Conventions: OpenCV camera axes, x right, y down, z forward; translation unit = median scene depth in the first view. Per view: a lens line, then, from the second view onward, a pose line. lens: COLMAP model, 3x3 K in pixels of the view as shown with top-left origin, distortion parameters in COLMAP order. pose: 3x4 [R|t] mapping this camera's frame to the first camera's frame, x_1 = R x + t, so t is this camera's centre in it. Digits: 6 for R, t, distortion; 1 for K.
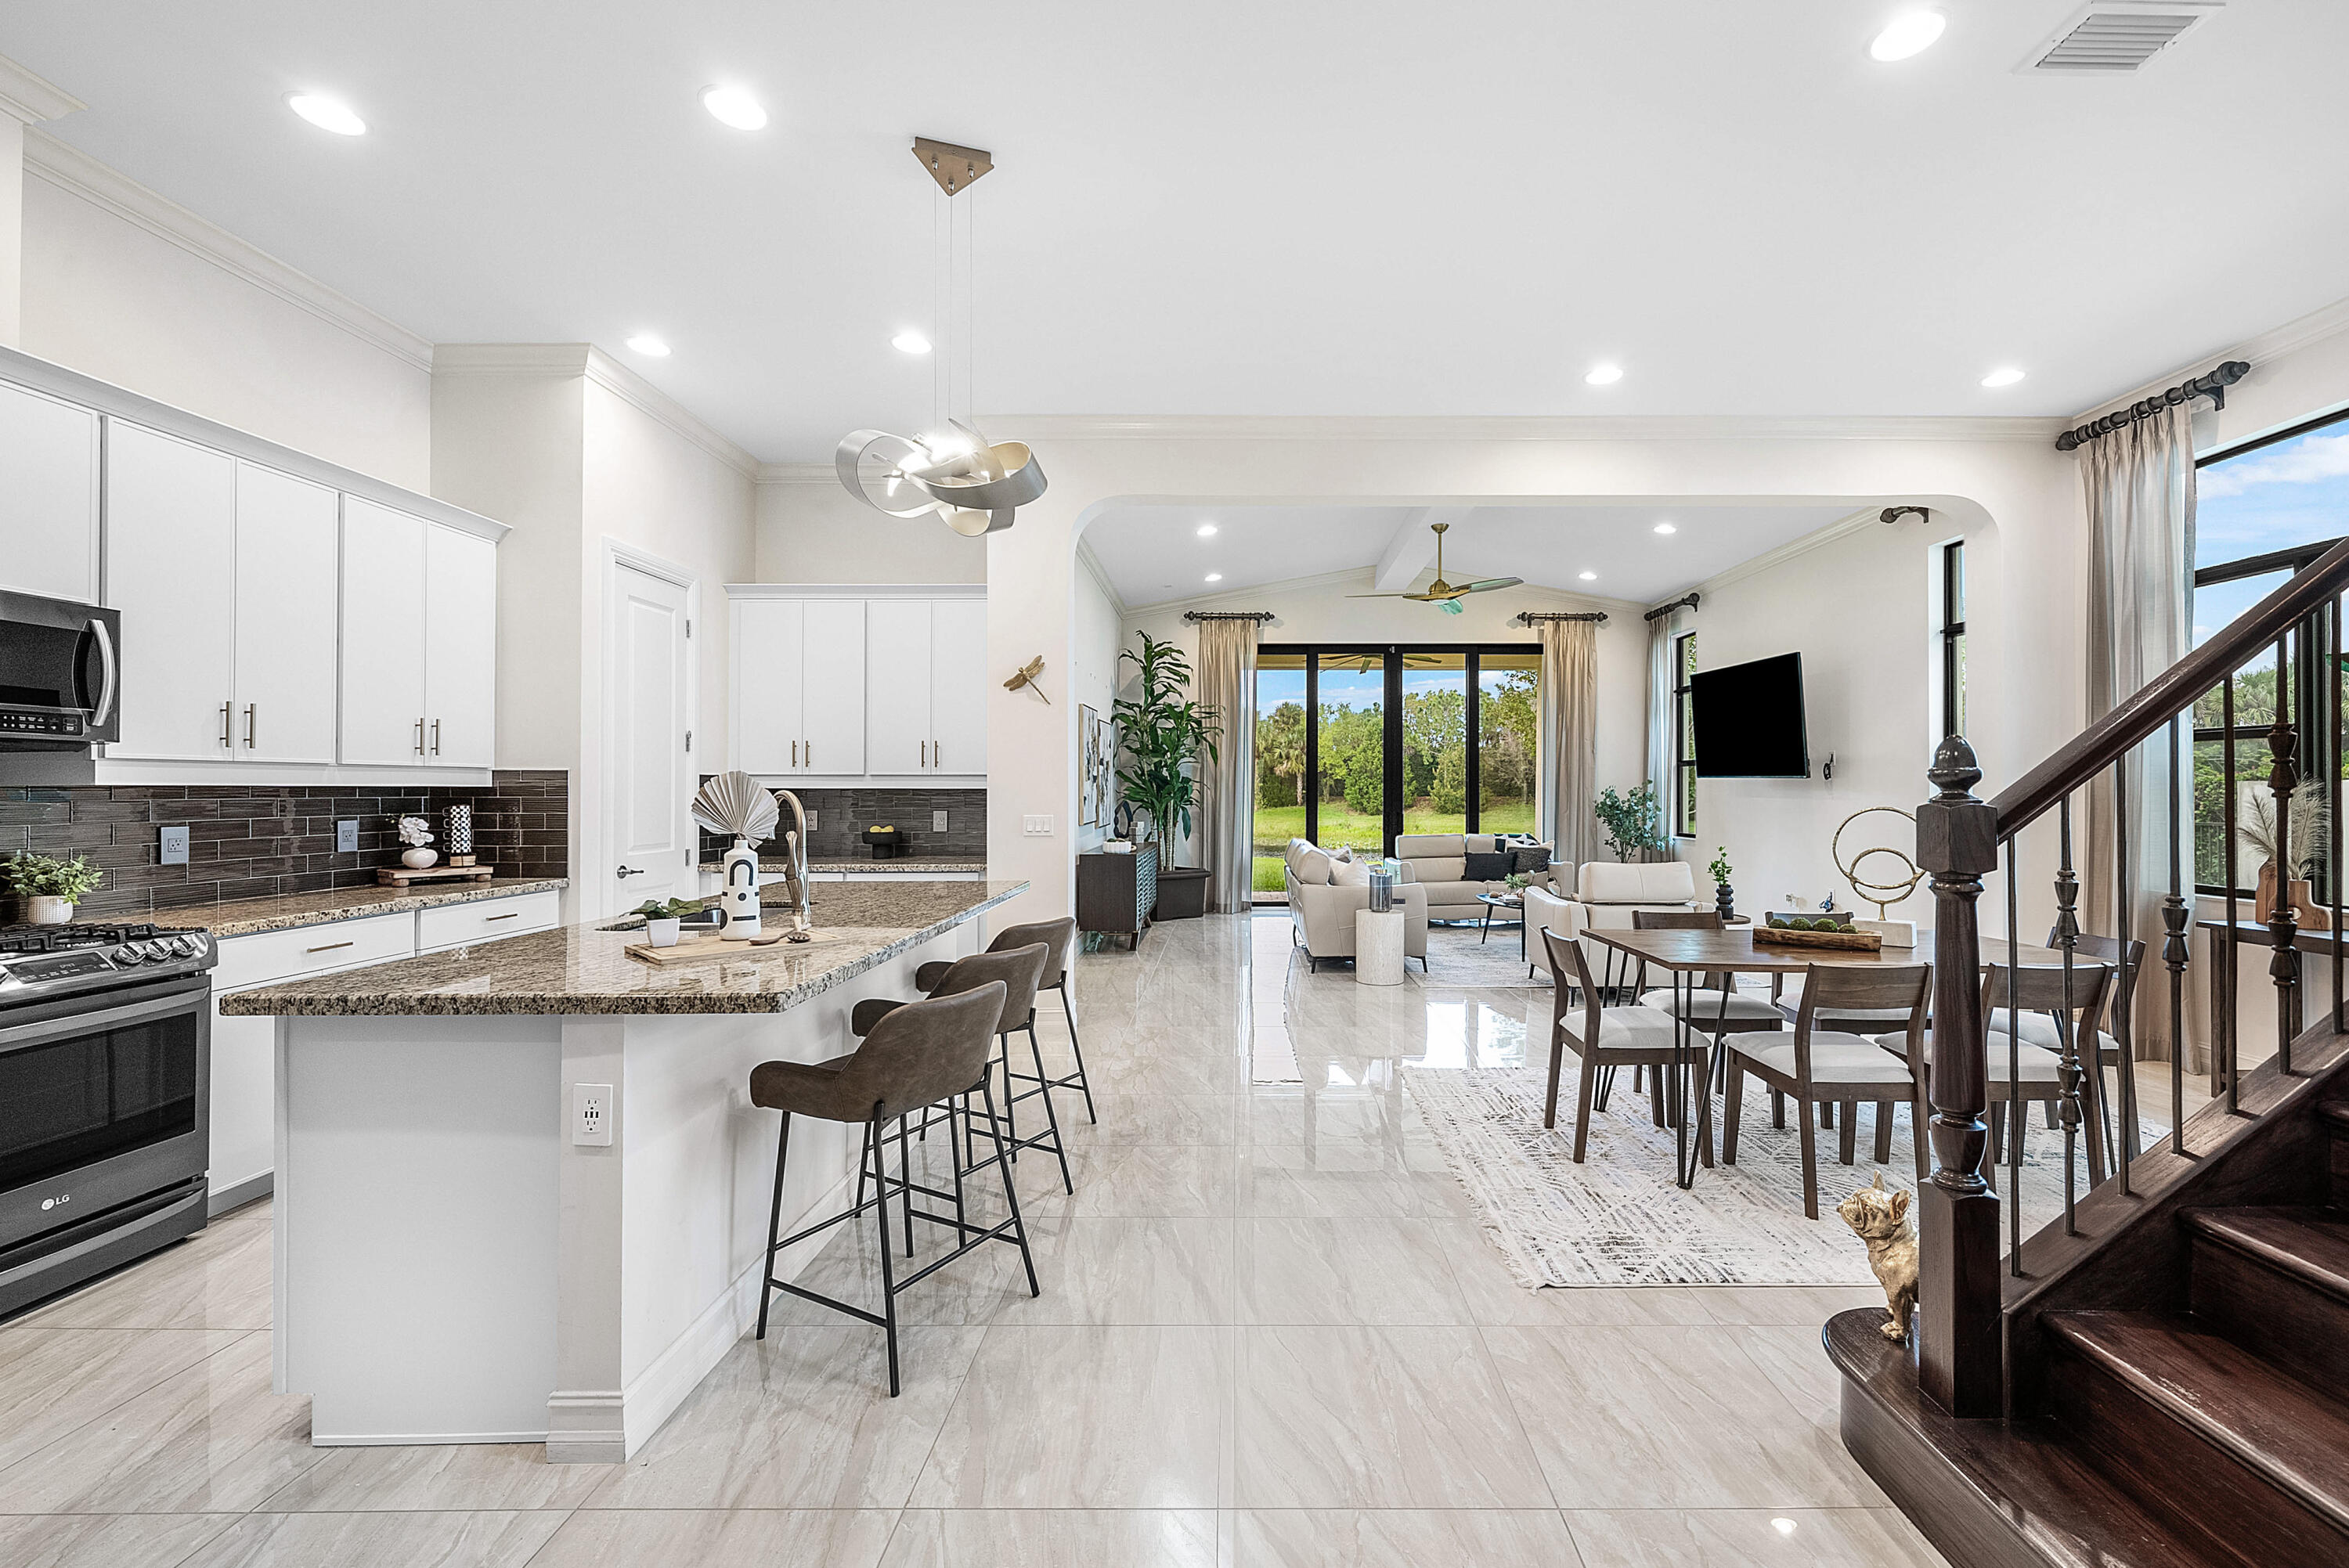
lens RADIAL K [[920.4, 0, 1238.9], [0, 920.4, 775.4], [0, 0, 1]] dist [0.003008, 0.000316]
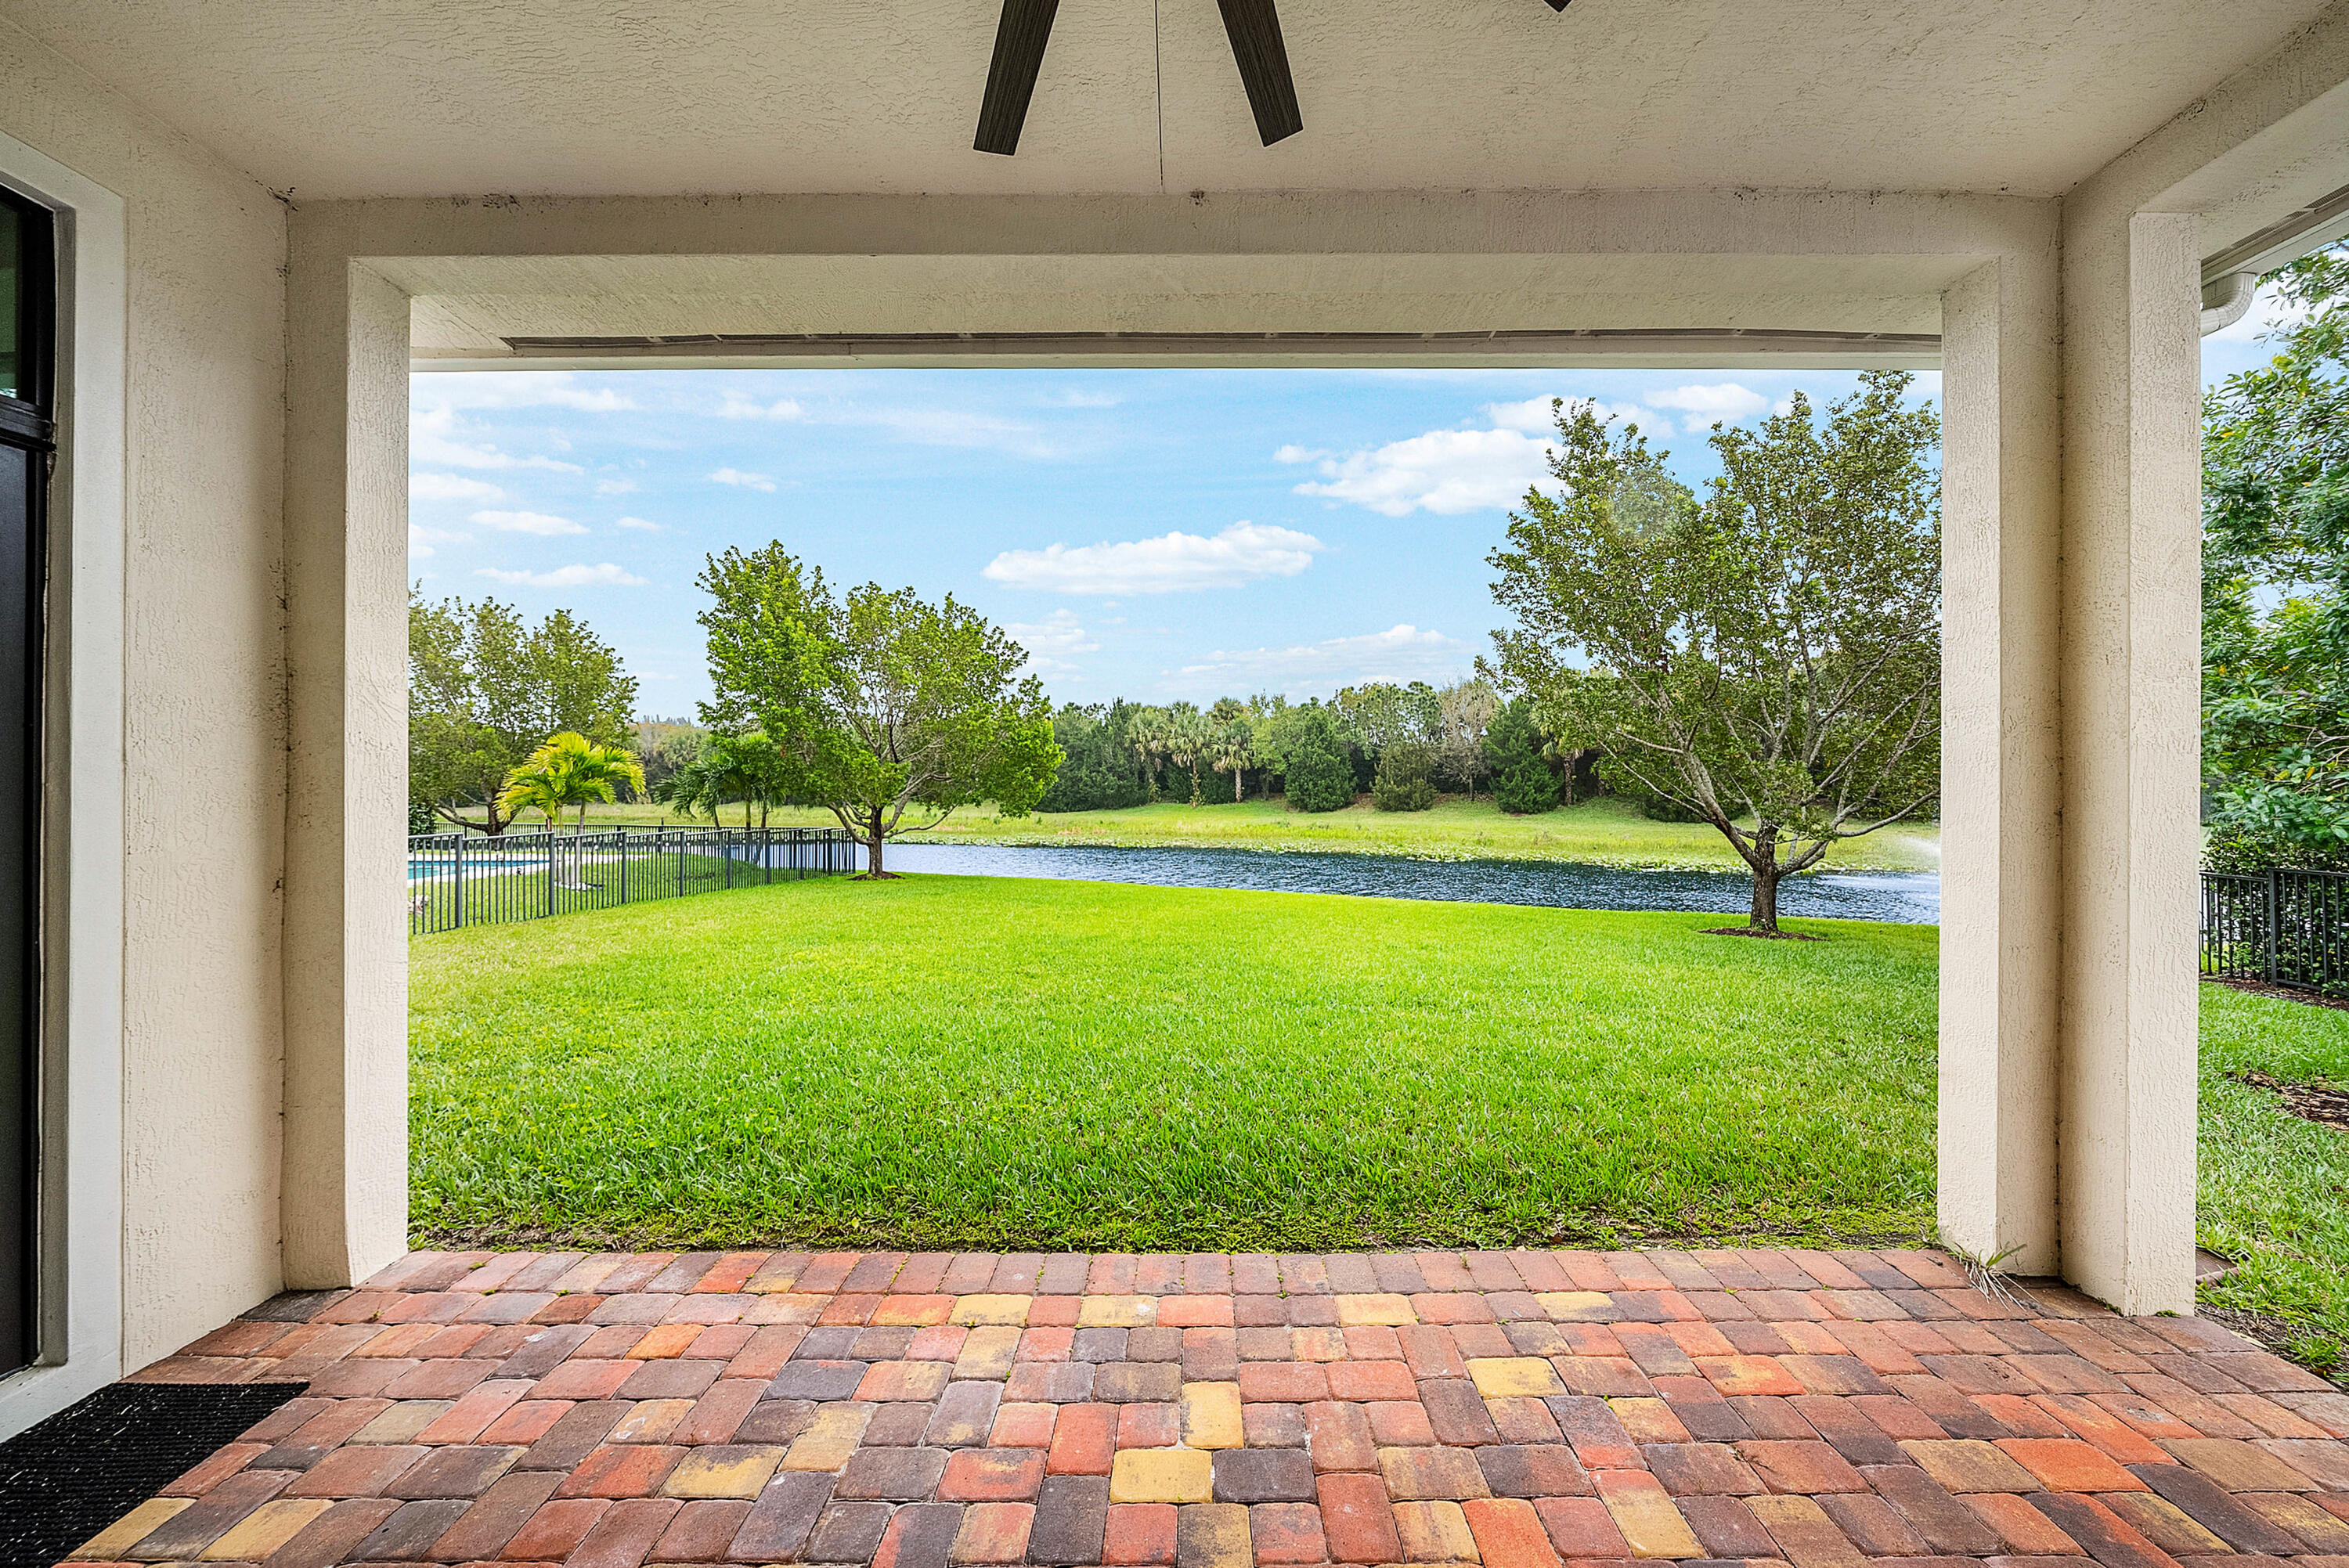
lens RADIAL K [[810.5, 0, 1171.8], [0, 810.5, 779.0], [0, 0, 1]] dist [-0.000743, -0.000278]
pose [[0.999719, -0.002138, -0.023609, 0.145843], [0.002313, 0.999970, 0.007371, 0.015247], [0.023592, -0.007423, 0.999694, 1.237495]]
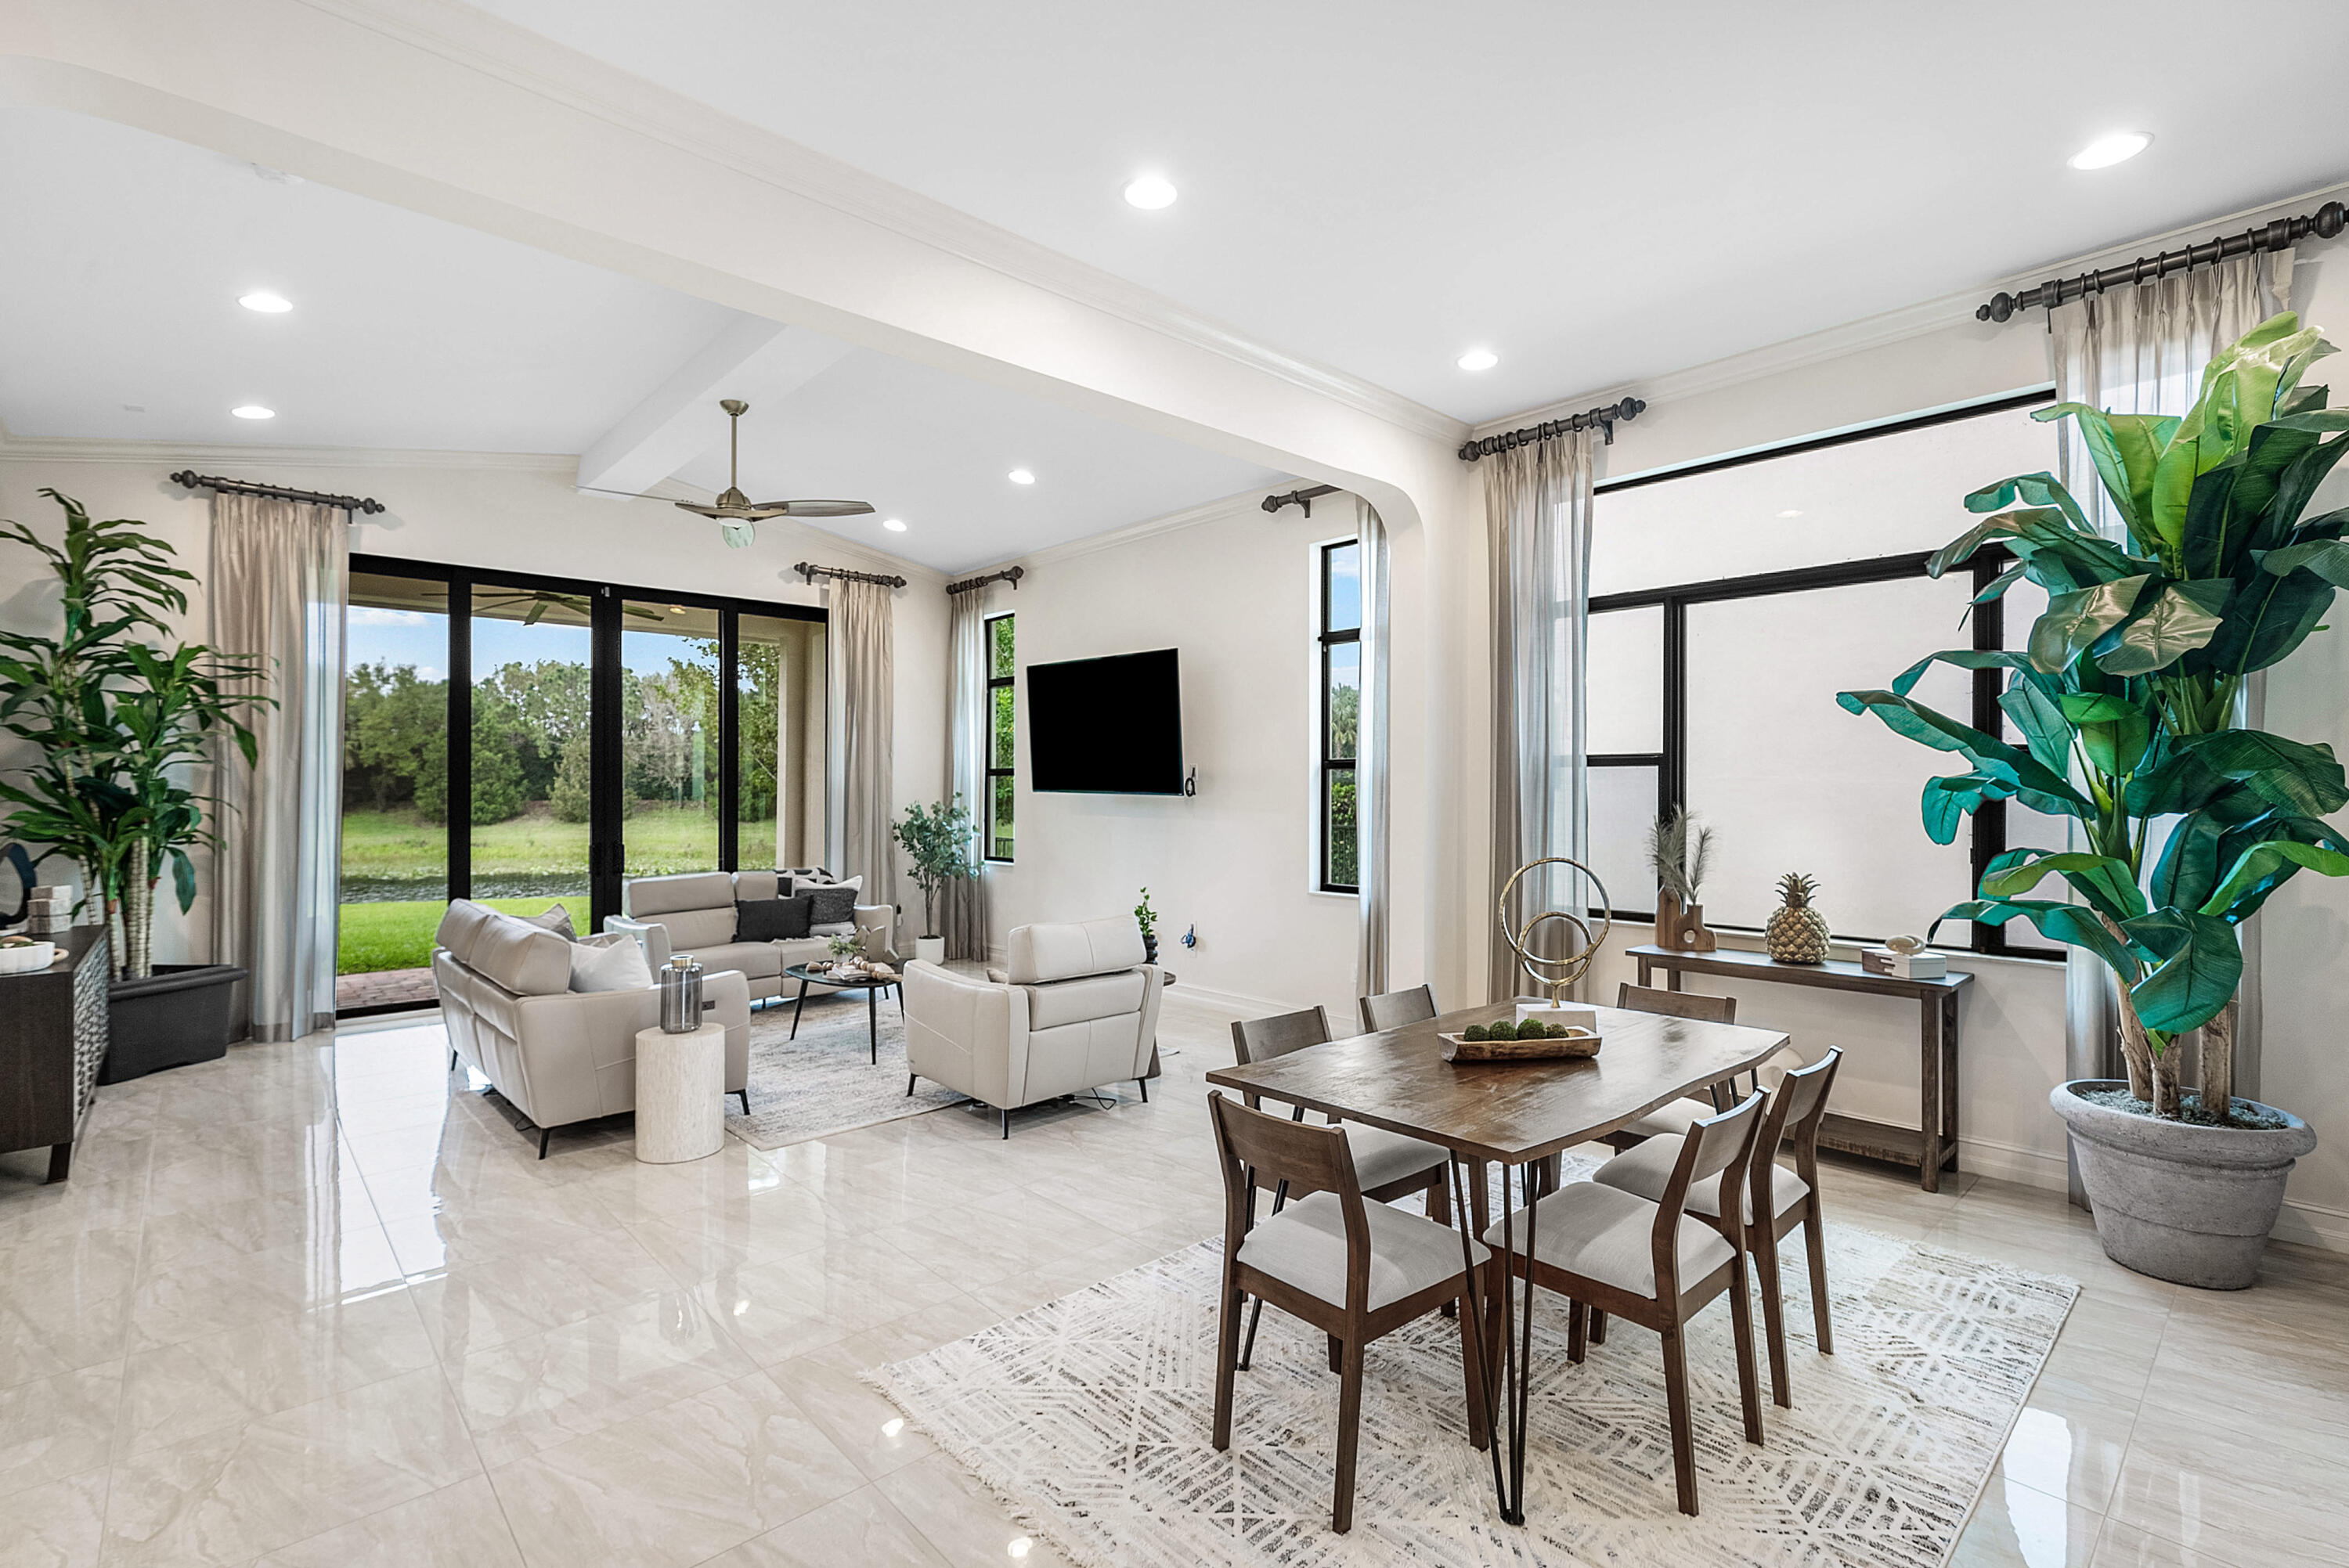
lens RADIAL K [[1058.3, 0, 1133.5], [0, 1058.3, 788.3], [0, 0, 1]] dist [0.007276, -0.001014]
pose [[0.753154, -0.001509, 0.657842, -0.048012], [-0.008133, 0.999900, 0.011605, -0.010703], [-0.657794, -0.014091, 0.753066, 0.203005]]
